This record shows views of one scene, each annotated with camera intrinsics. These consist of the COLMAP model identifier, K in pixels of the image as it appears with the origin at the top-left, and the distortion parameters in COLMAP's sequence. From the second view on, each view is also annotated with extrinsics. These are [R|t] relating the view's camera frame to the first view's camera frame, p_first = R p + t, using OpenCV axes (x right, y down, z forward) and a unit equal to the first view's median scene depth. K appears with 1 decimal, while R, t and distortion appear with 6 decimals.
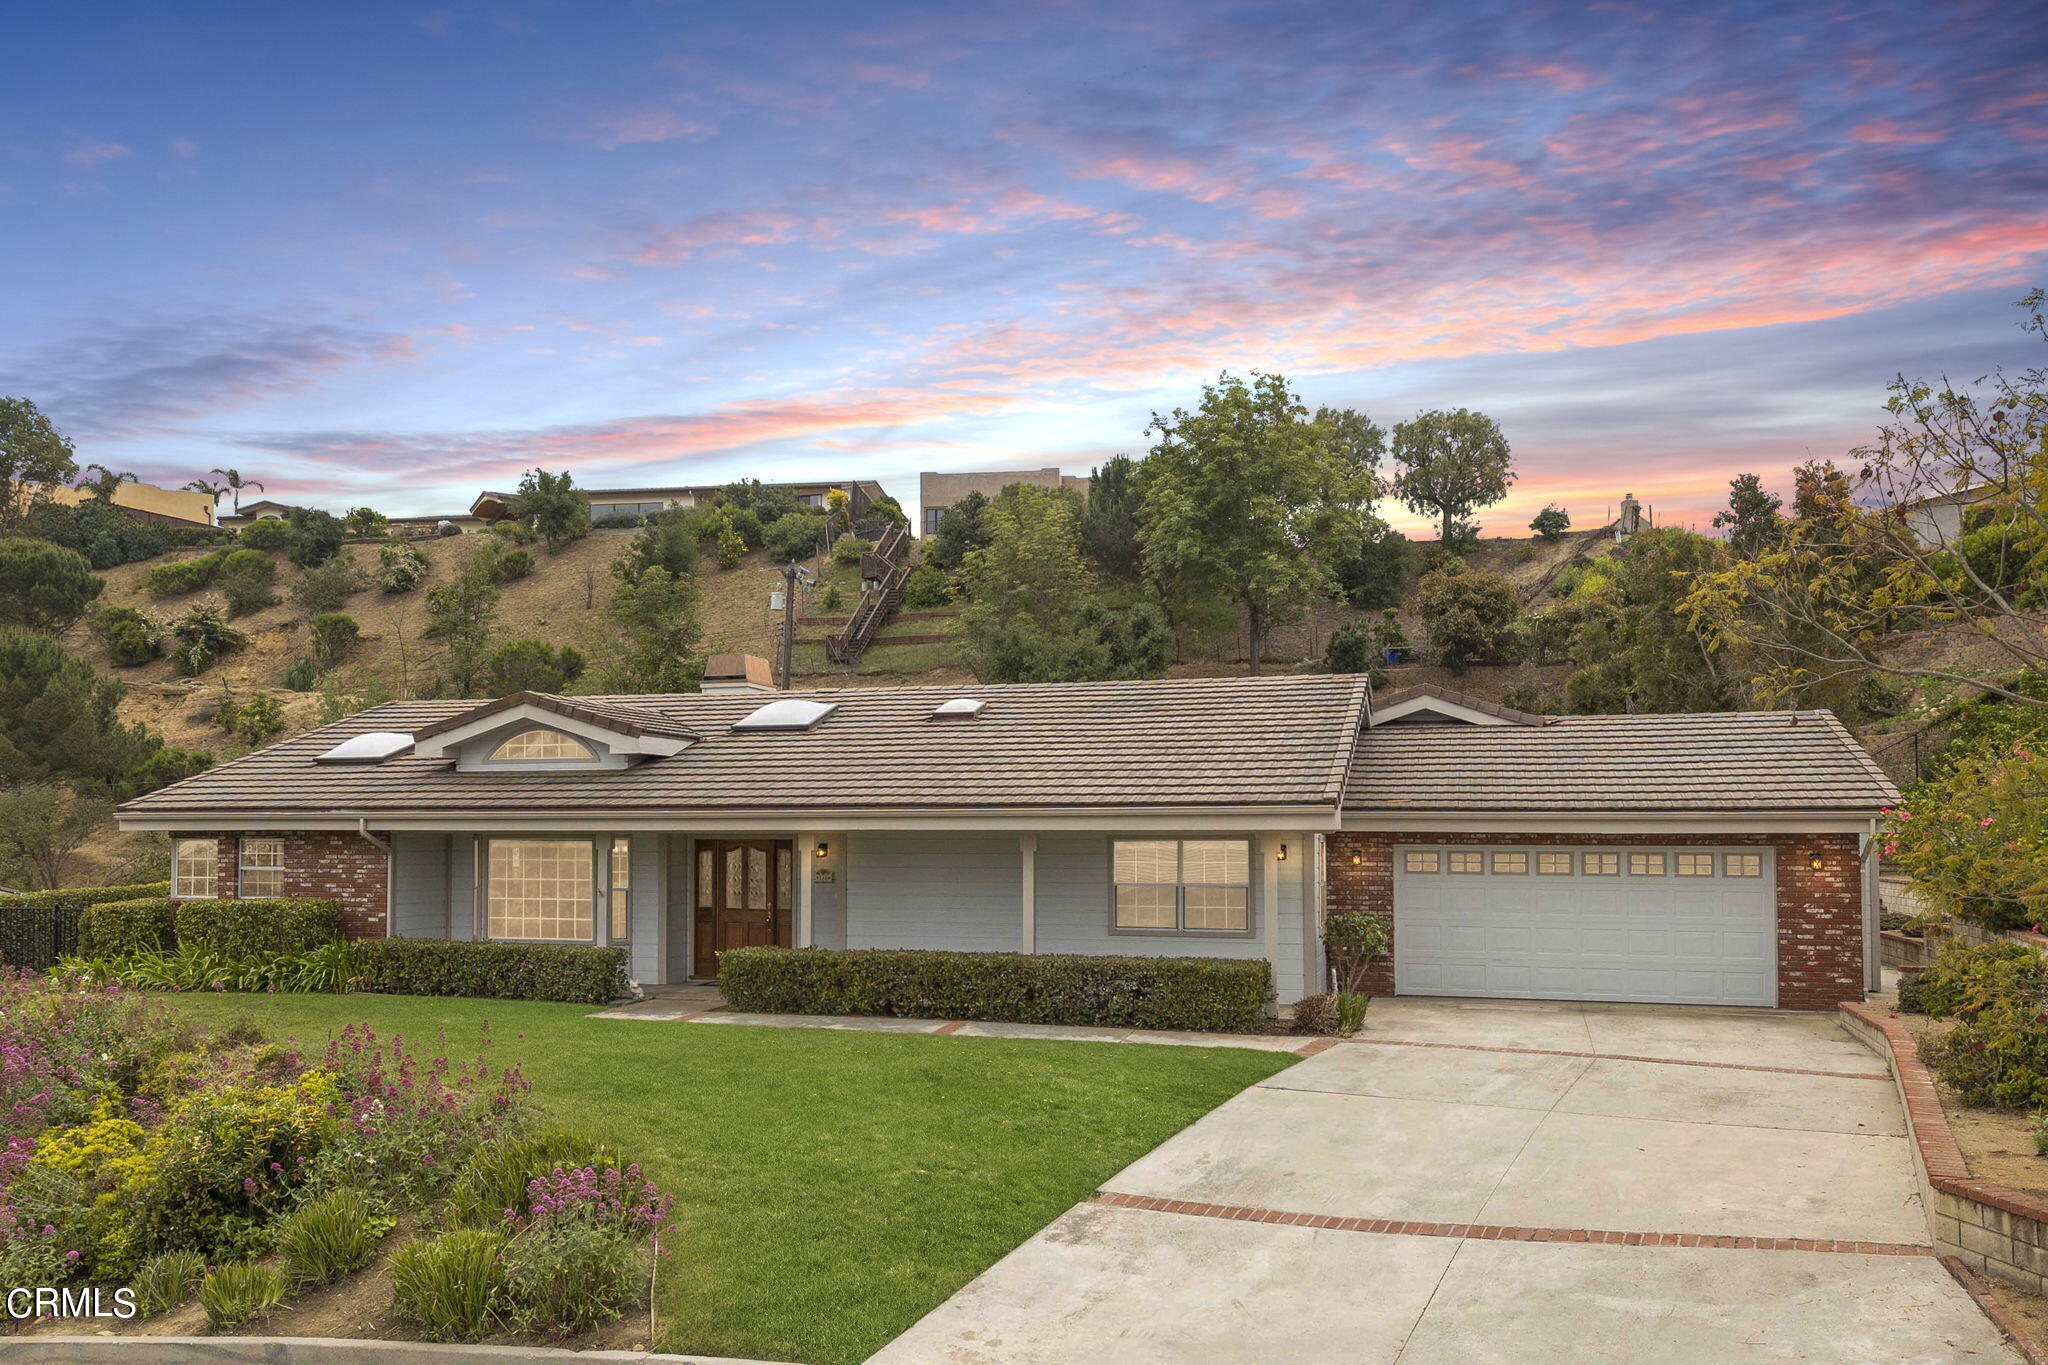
lens RADIAL K [[1891.2, 0, 1024.0], [0, 1891.2, 682.5], [0, 0, 1]] dist [-0.001226, -0.001444]
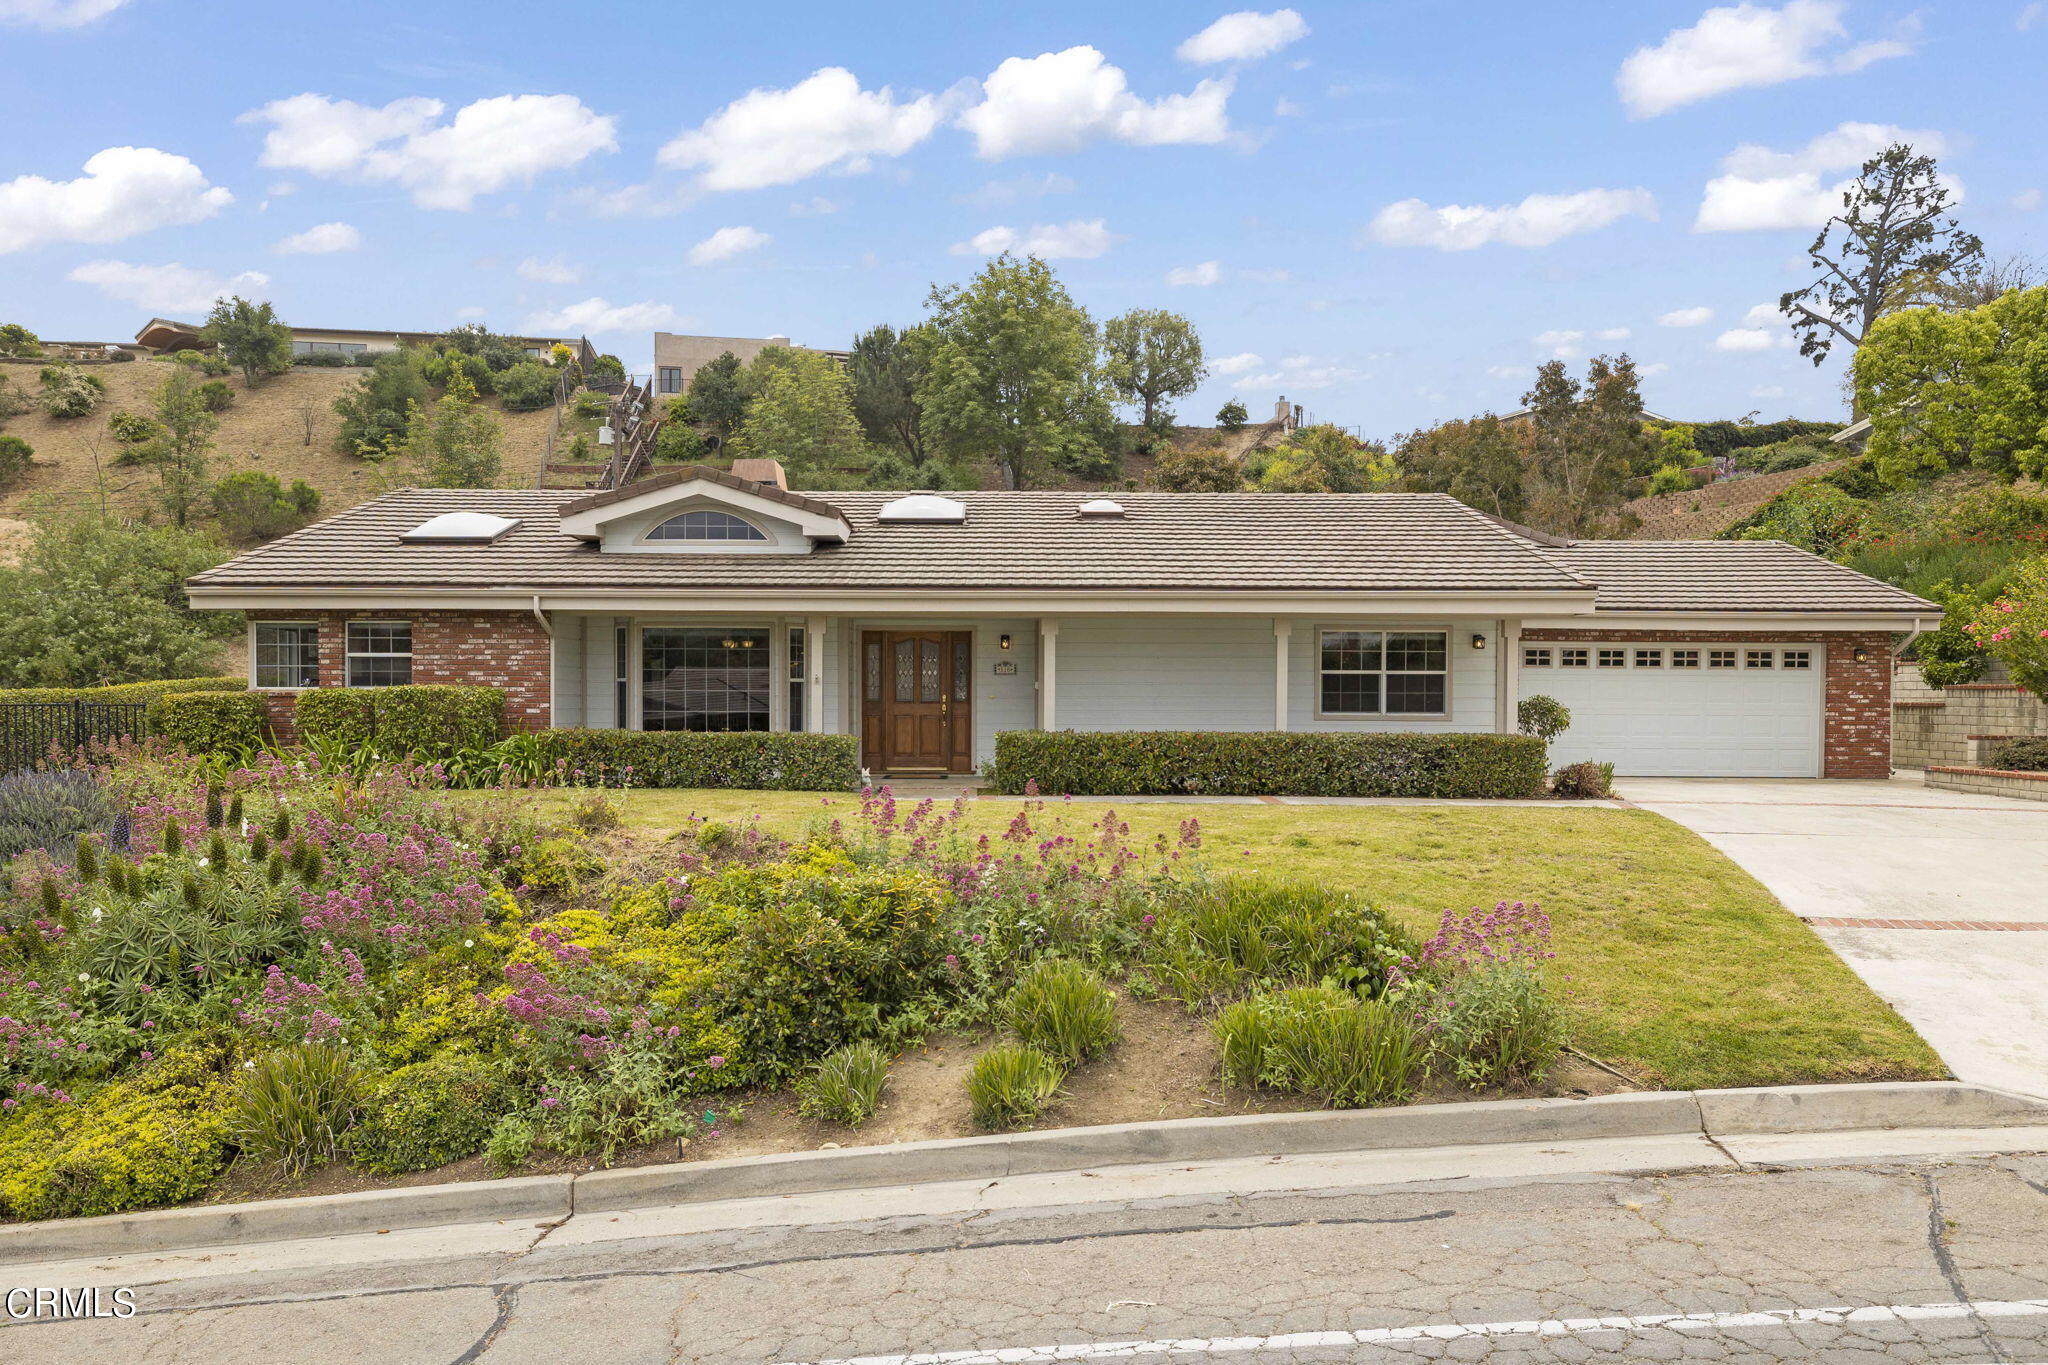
lens RADIAL K [[1607.8, 0, 1024.0], [0, 1607.8, 682.5], [0, 0, 1]] dist [0.007168, -0.001412]
pose [[0.937441, 0.006976, 0.348075, -0.186673], [-0.027309, 0.998192, 0.053545, 0.030797], [-0.347073, -0.059701, 0.935936, 0.097511]]
